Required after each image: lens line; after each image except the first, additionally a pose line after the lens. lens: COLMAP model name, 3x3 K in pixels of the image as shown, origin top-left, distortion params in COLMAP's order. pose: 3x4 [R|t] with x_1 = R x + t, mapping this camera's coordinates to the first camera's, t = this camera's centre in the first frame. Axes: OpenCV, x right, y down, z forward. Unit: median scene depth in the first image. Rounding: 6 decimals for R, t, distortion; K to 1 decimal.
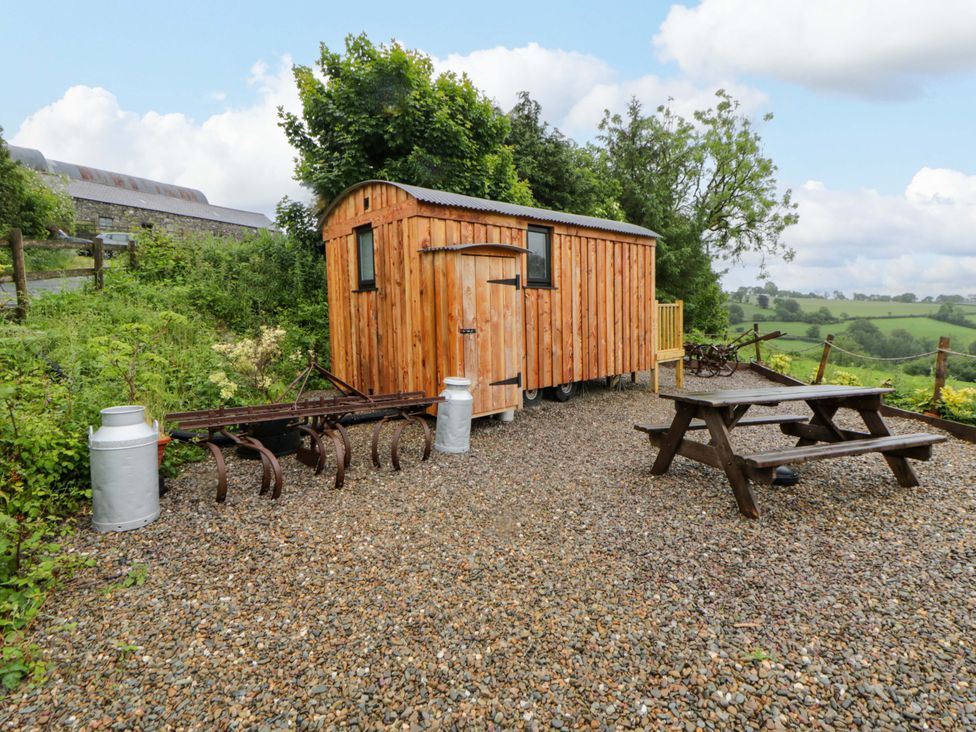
lens RADIAL K [[503.1, 0, 510.7], [0, 503.1, 349.7], [0, 0, 1]] dist [-0.005219, -0.005451]
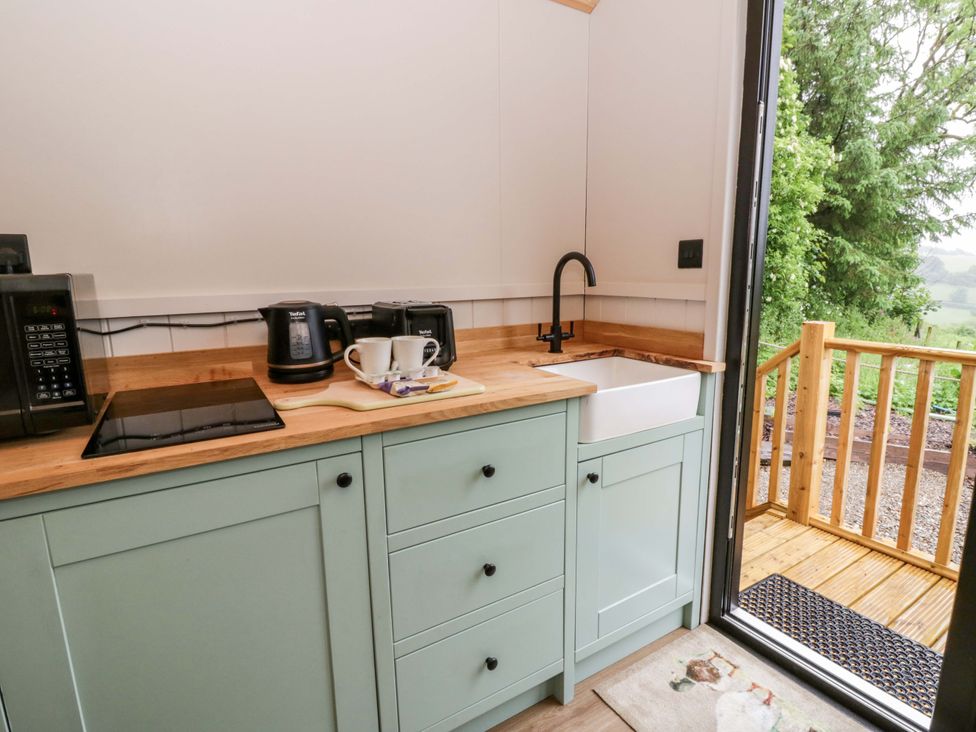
lens RADIAL K [[515.7, 0, 496.0], [0, 515.7, 361.8], [0, 0, 1]] dist [-0.000440, -0.011710]
pose [[0.982213, 0.042320, -0.182941, 0.049553], [-0.022724, 0.993901, 0.107912, -0.061306], [0.186392, -0.101835, 0.977184, 0.500079]]
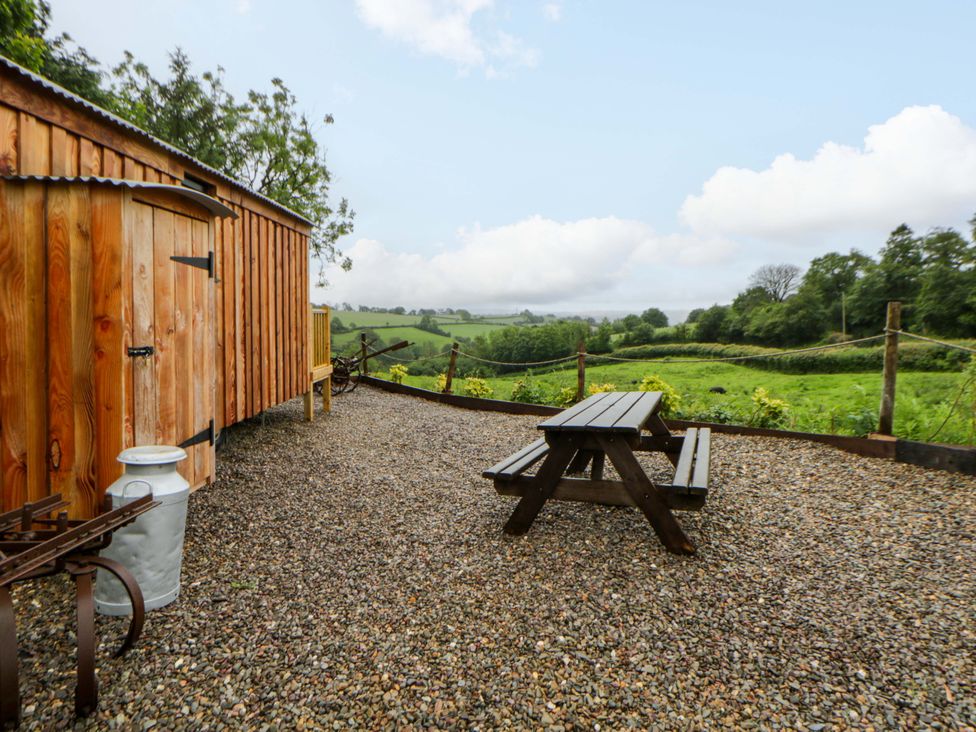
lens RADIAL K [[534.8, 0, 509.7], [0, 534.8, 324.9], [0, 0, 1]] dist [0.006002, -0.013589]
pose [[0.643759, 0.003912, 0.765218, -0.083503], [0.048312, 0.997784, -0.045744, -0.006608], [-0.763701, 0.066418, 0.642144, 0.118396]]
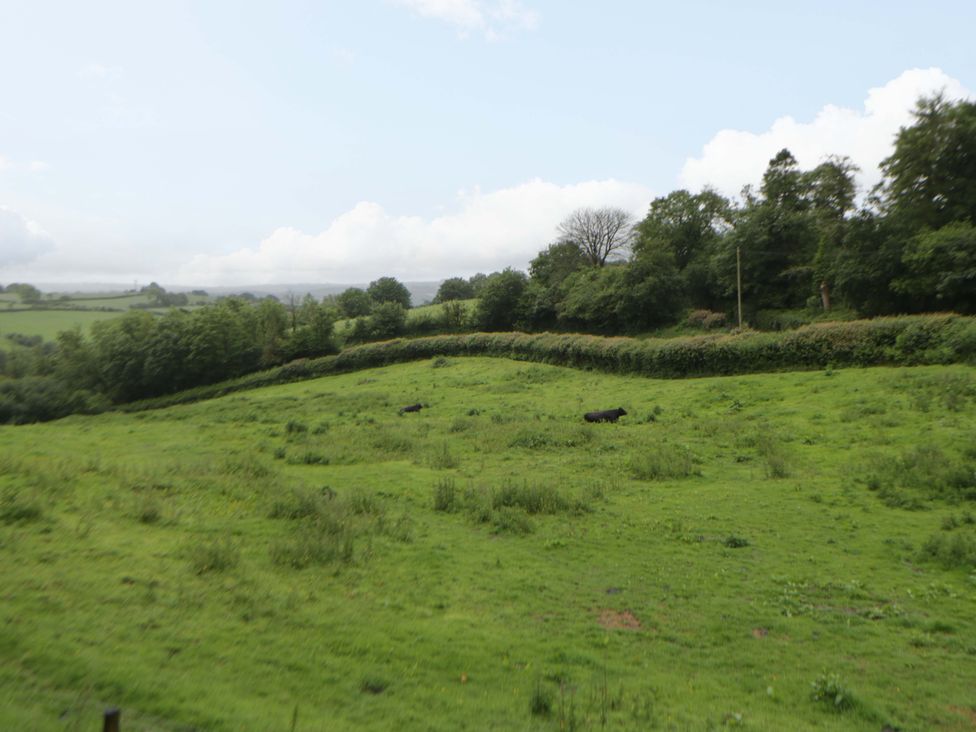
lens RADIAL K [[872.3, 0, 531.6], [0, 872.3, 296.7], [0, 0, 1]] dist [0.026136, -0.008298]
pose [[0.260615, 0.006191, 0.965423, 0.351182], [0.080064, 0.996396, -0.028003, -0.037453], [-0.962117, 0.084594, 0.259180, 0.733604]]
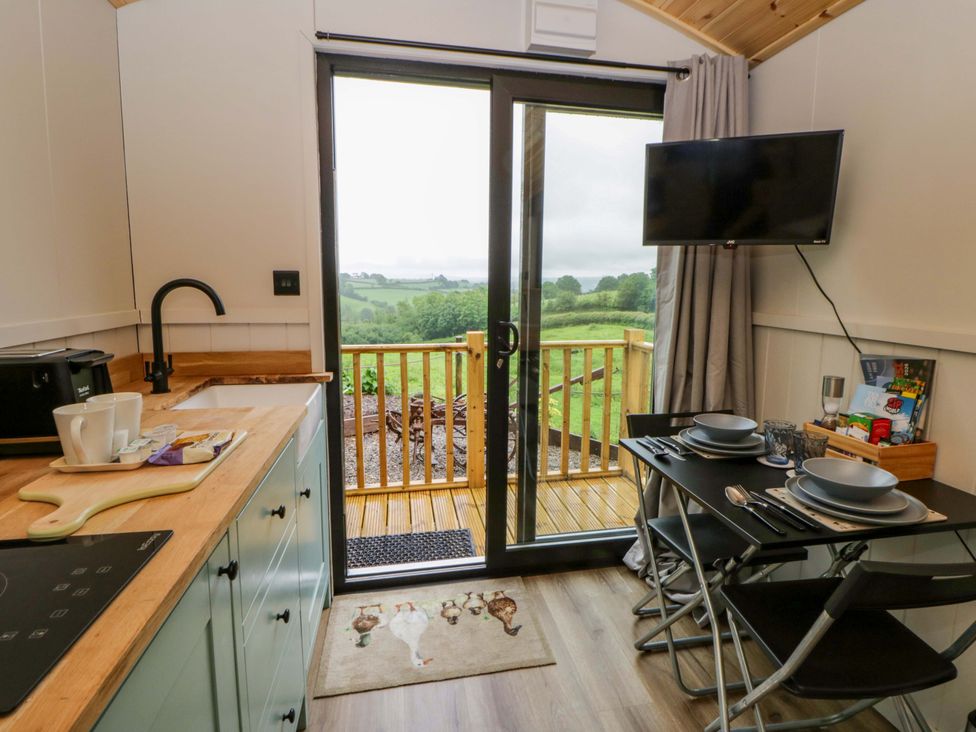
lens RADIAL K [[515.7, 0, 498.9], [0, 515.7, 343.3], [0, 0, 1]] dist [-0.000440, -0.011710]
pose [[0.531006, -0.076597, 0.843899, -0.002840], [0.043675, 0.997056, 0.063016, -0.063925], [-0.846242, 0.003395, 0.532788, 0.506293]]
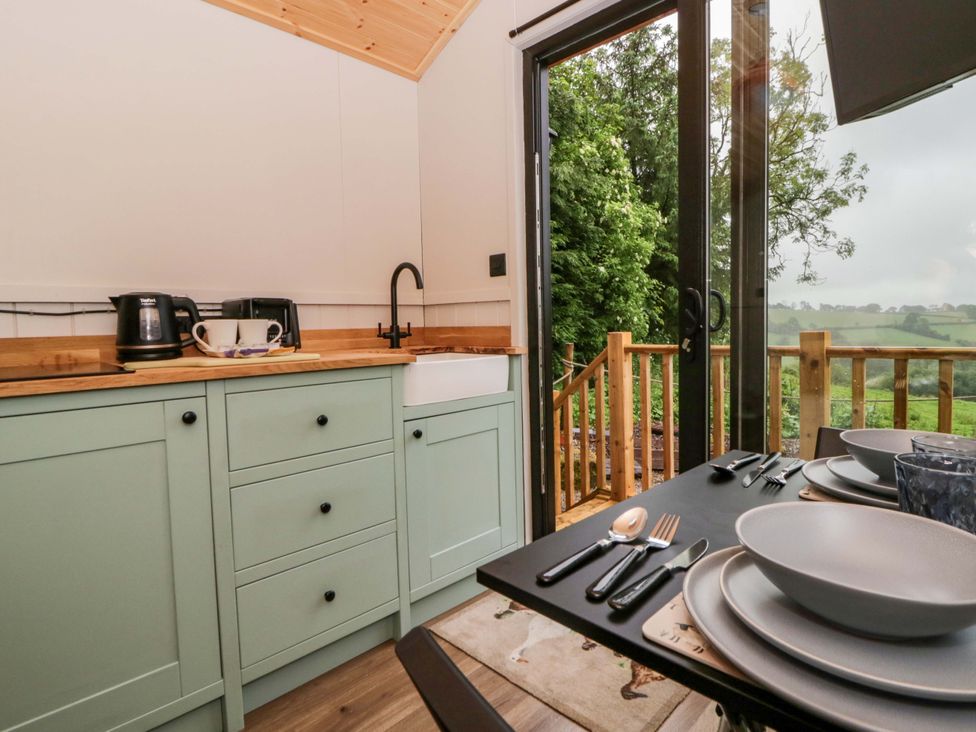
lens RADIAL K [[515.7, 0, 496.9], [0, 515.7, 355.8], [0, 0, 1]] dist [-0.000440, -0.011710]
pose [[0.999311, -0.002325, 0.037047, 0.061897], [0.002704, 0.999944, -0.010193, -0.049008], [-0.037021, 0.010286, 0.999262, 0.481169]]
